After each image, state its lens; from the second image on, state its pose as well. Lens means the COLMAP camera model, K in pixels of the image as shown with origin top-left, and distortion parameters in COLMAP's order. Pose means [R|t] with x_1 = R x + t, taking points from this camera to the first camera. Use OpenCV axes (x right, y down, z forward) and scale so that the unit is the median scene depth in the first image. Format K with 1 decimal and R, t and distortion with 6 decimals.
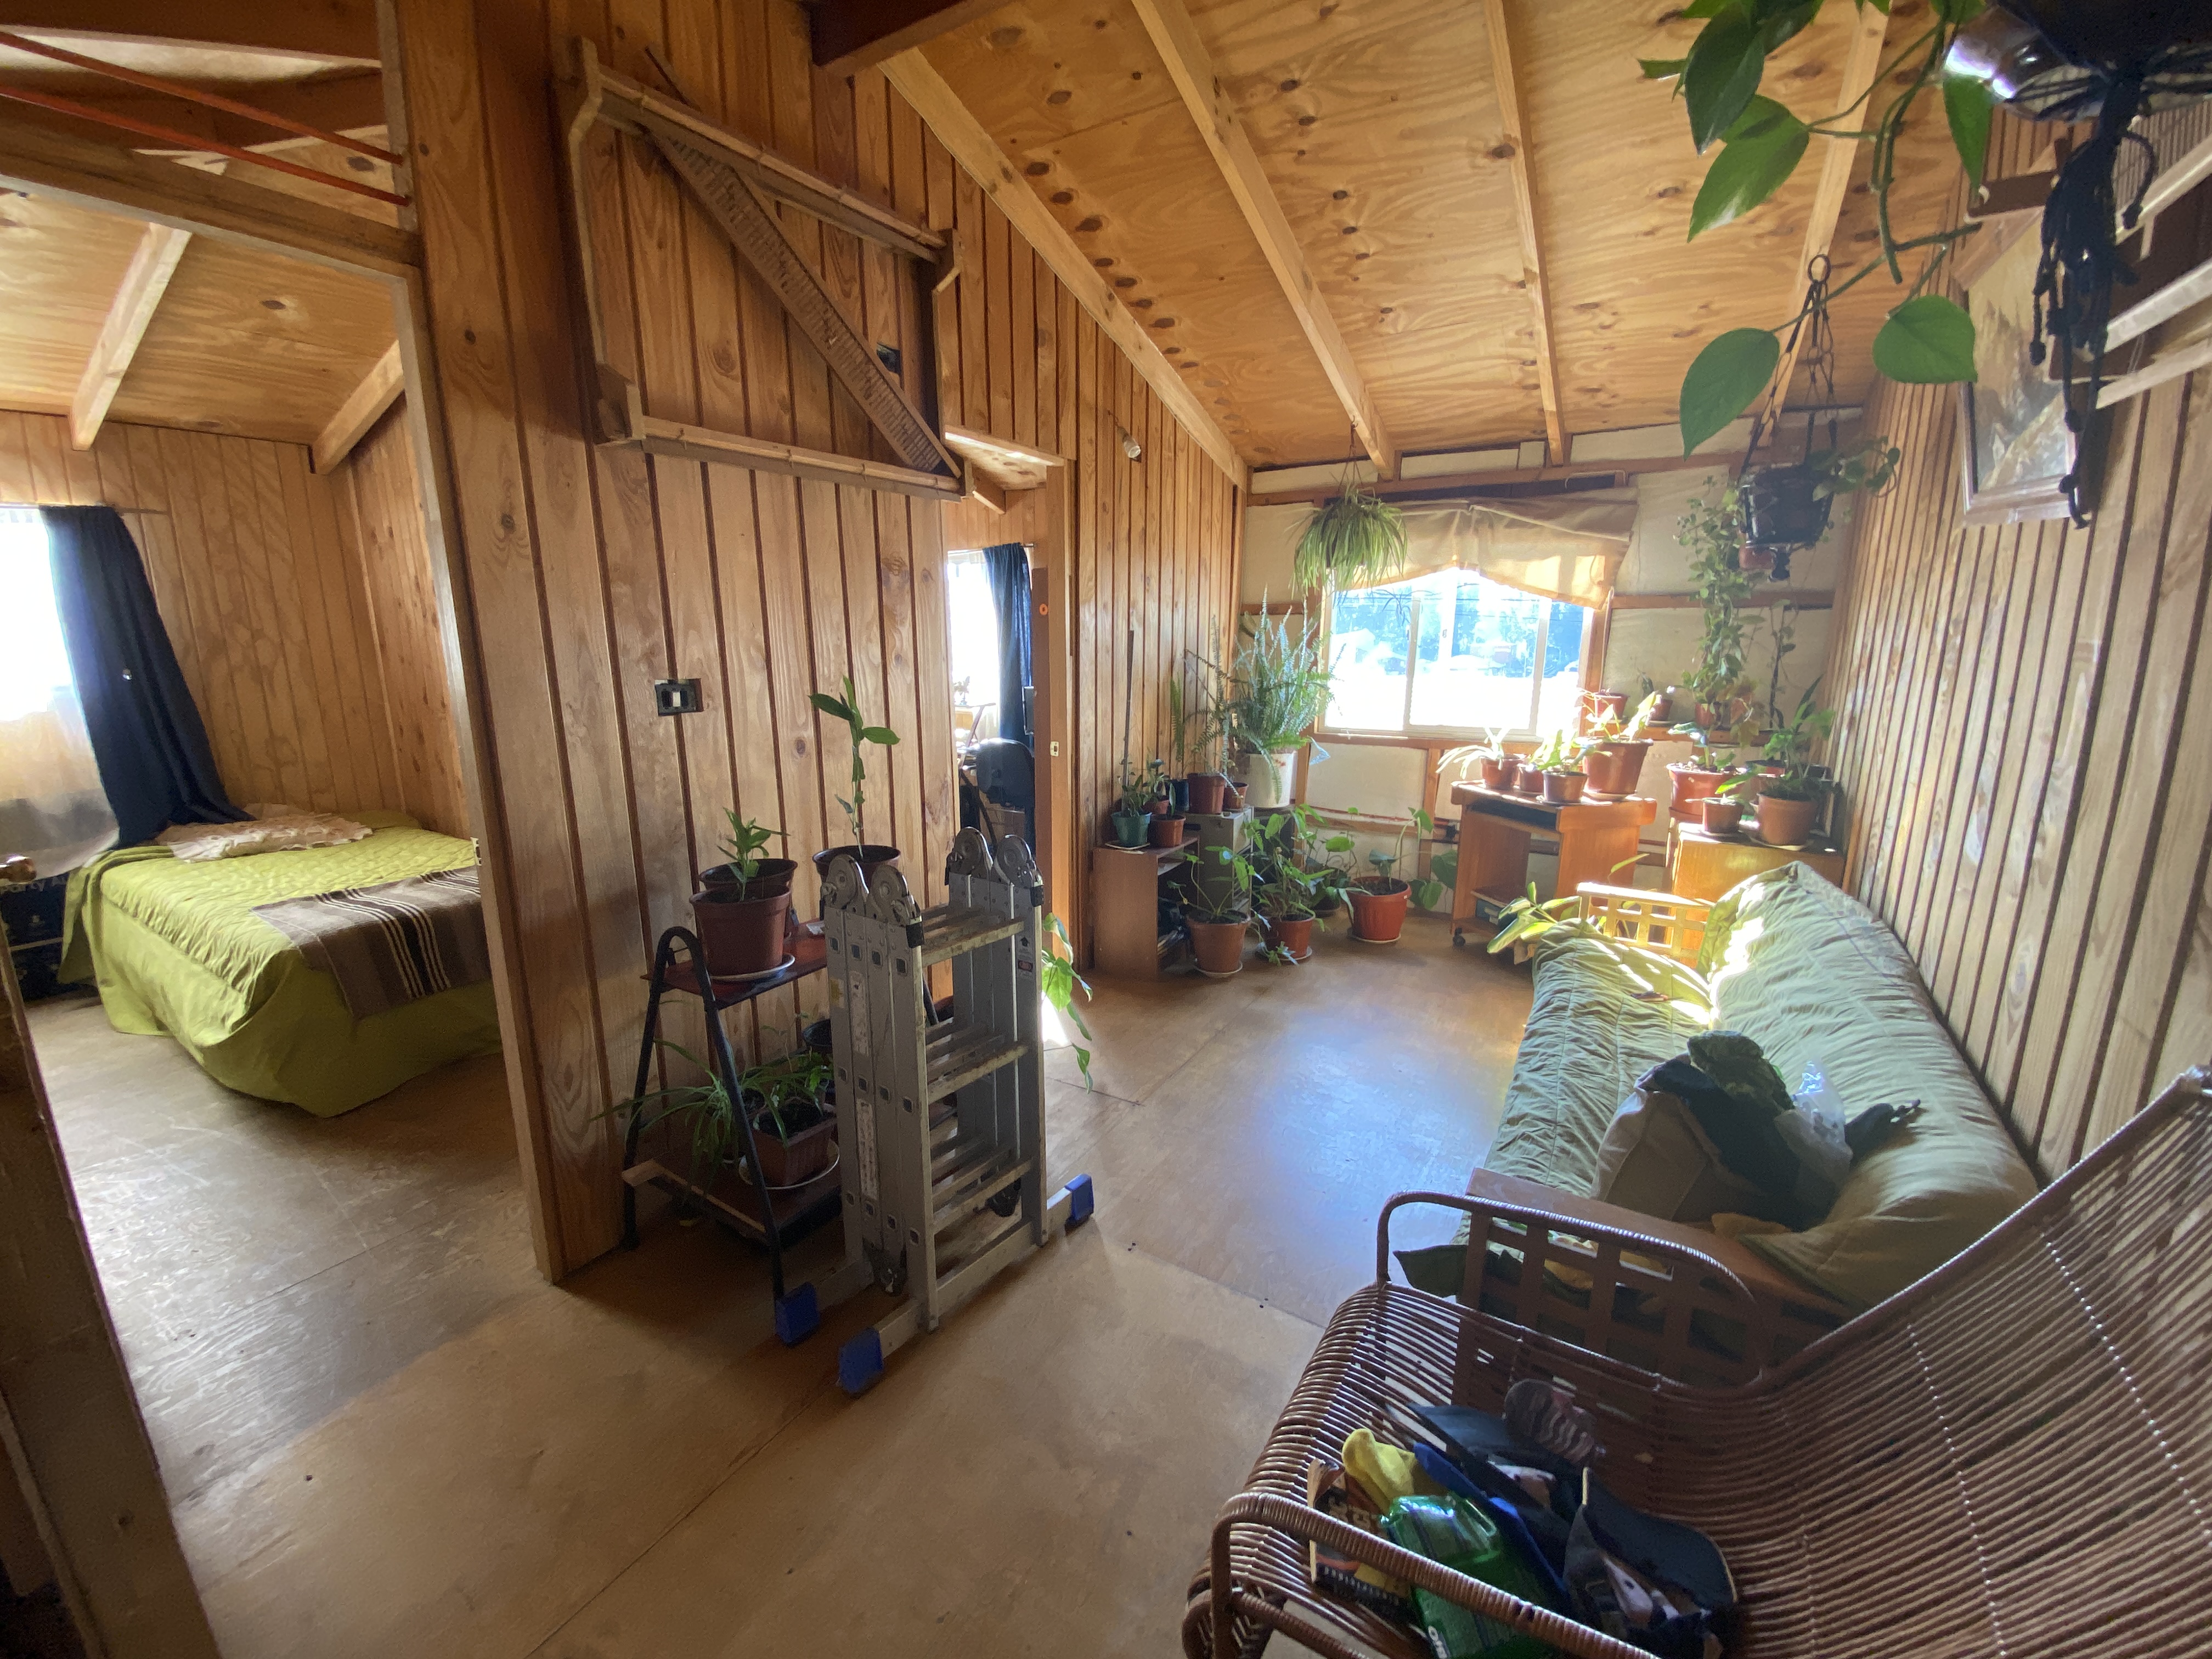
lens RADIAL K [[896.1, 0, 1093.0], [0, 896.1, 821.2], [0, 0, 1]] dist [0.001241, -0.000123]
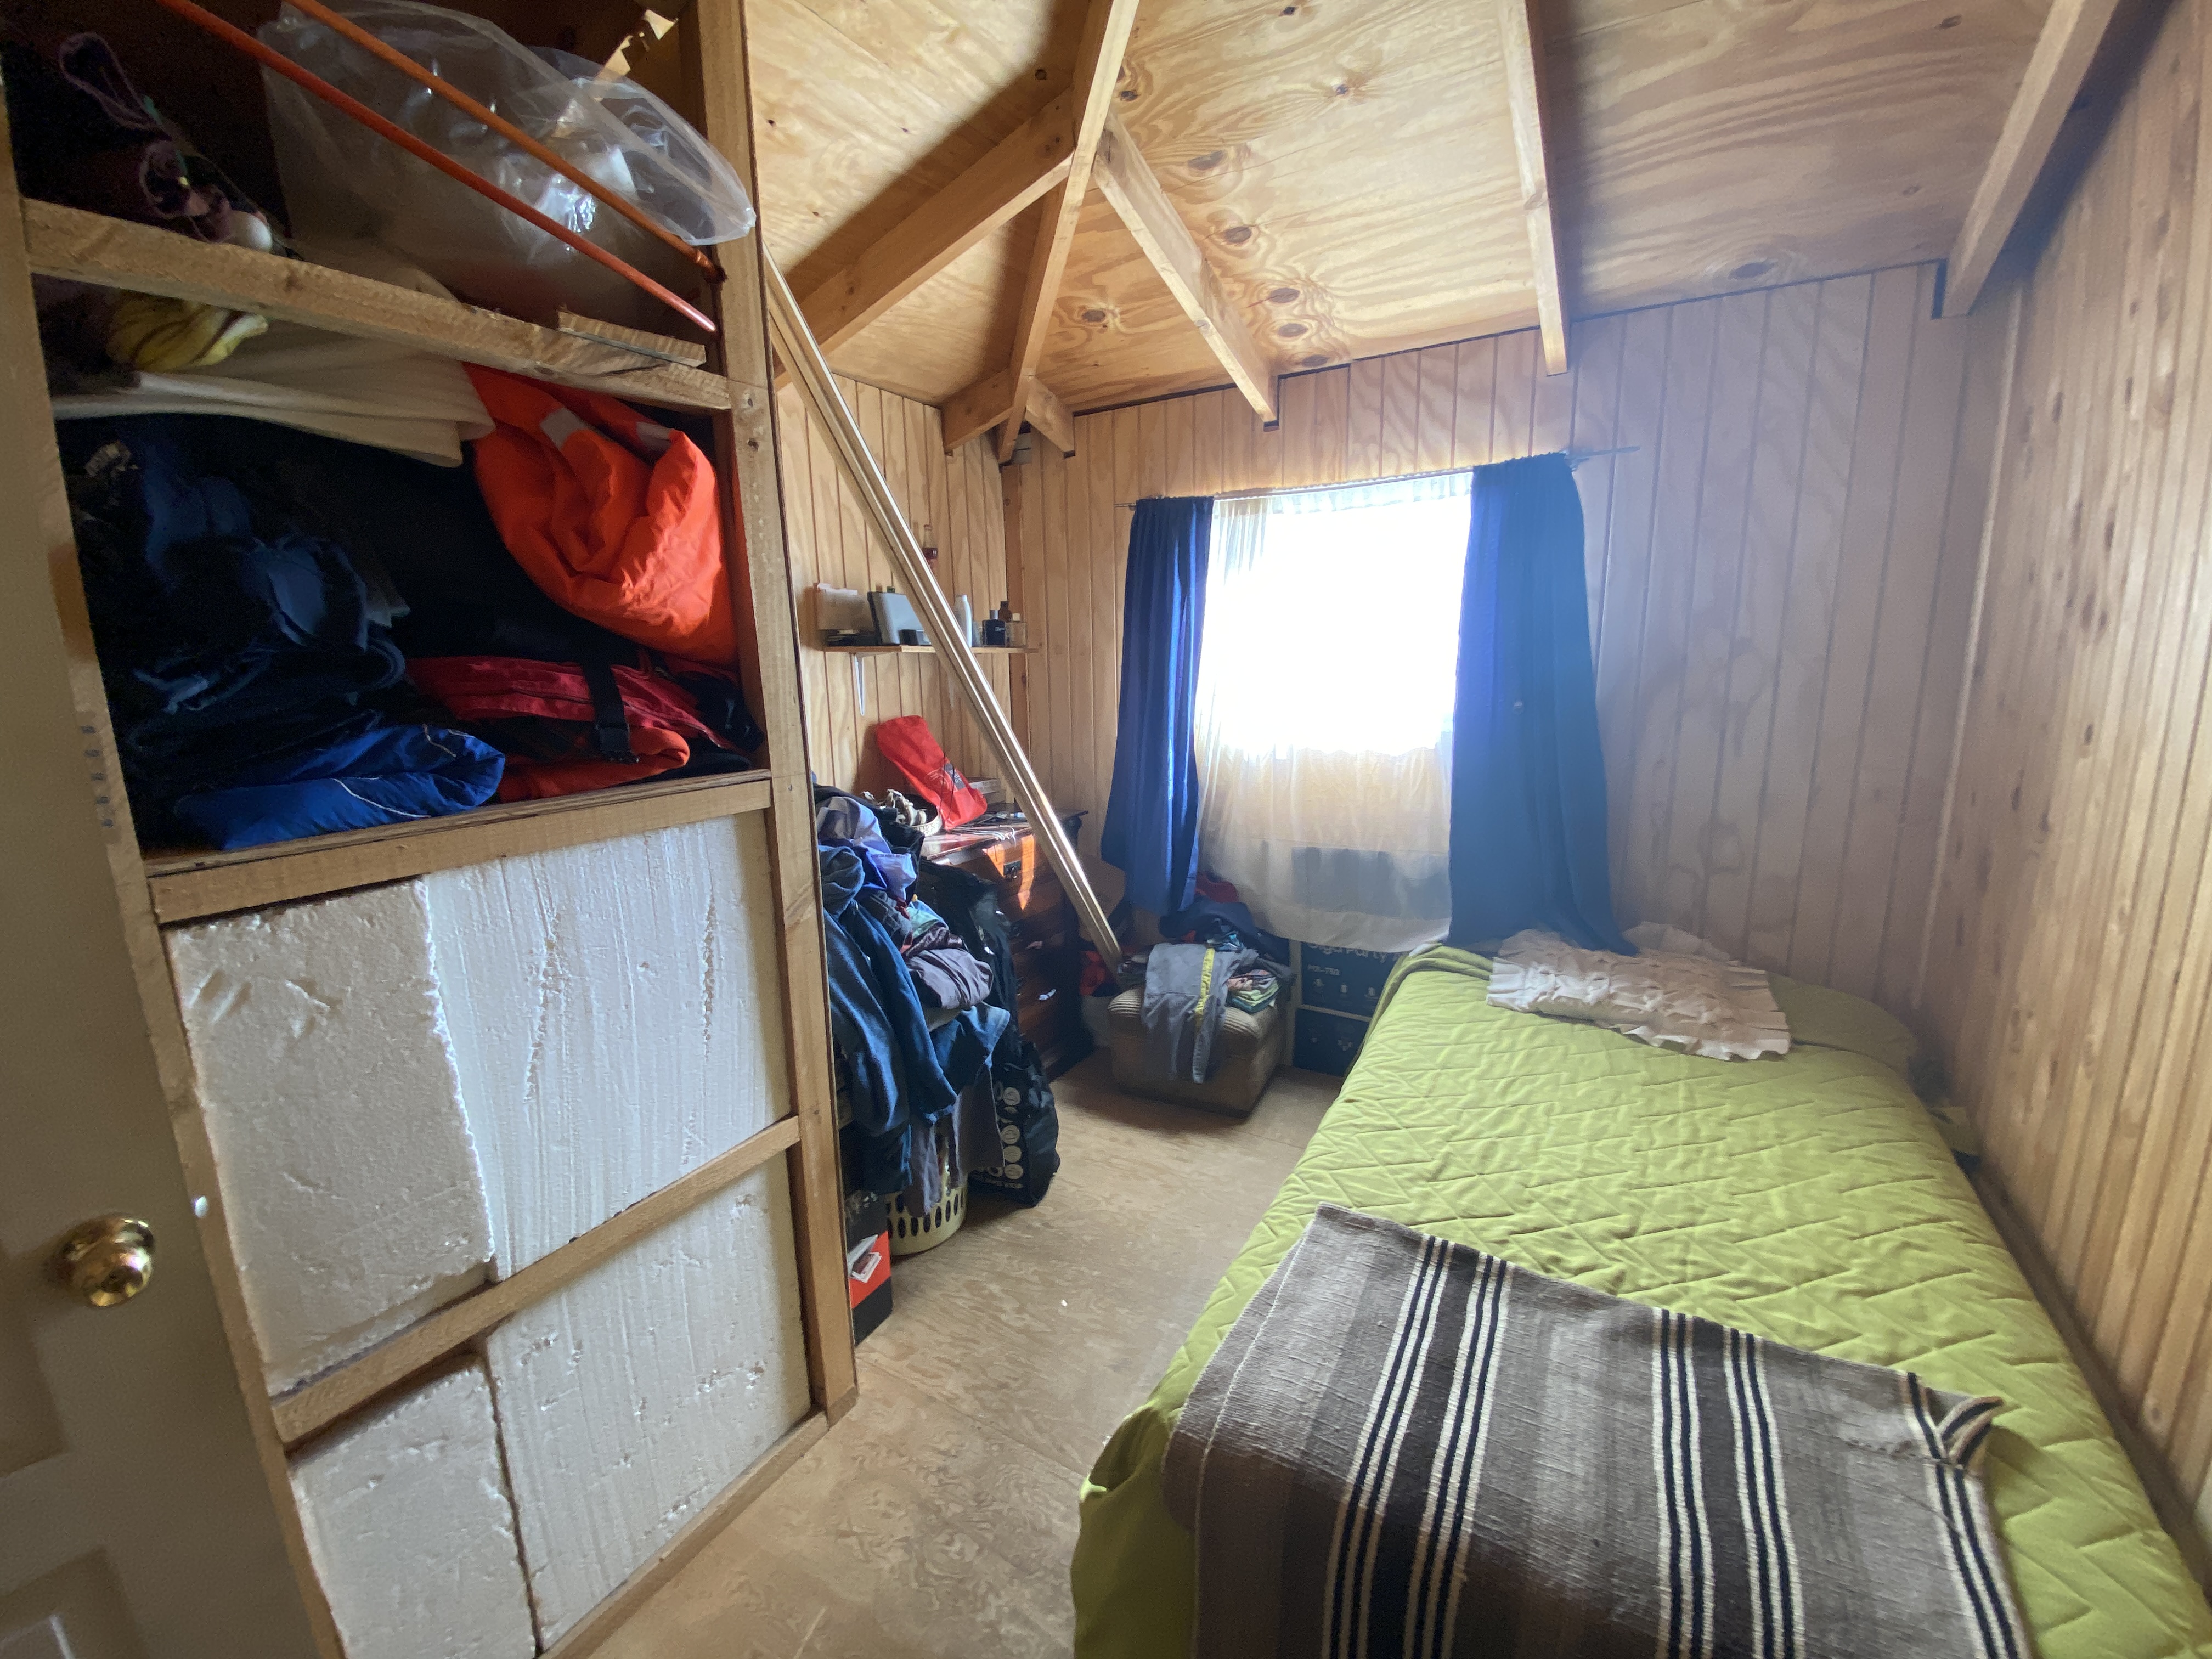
lens RADIAL K [[896.1, 0, 1093.0], [0, 896.1, 821.2], [0, 0, 1]] dist [0.001241, -0.000123]
pose [[0.017184, 0.183498, -0.982870, -0.363832], [-0.193672, 0.965008, 0.176777, -0.126324], [0.980916, 0.187317, 0.052121, 0.600271]]
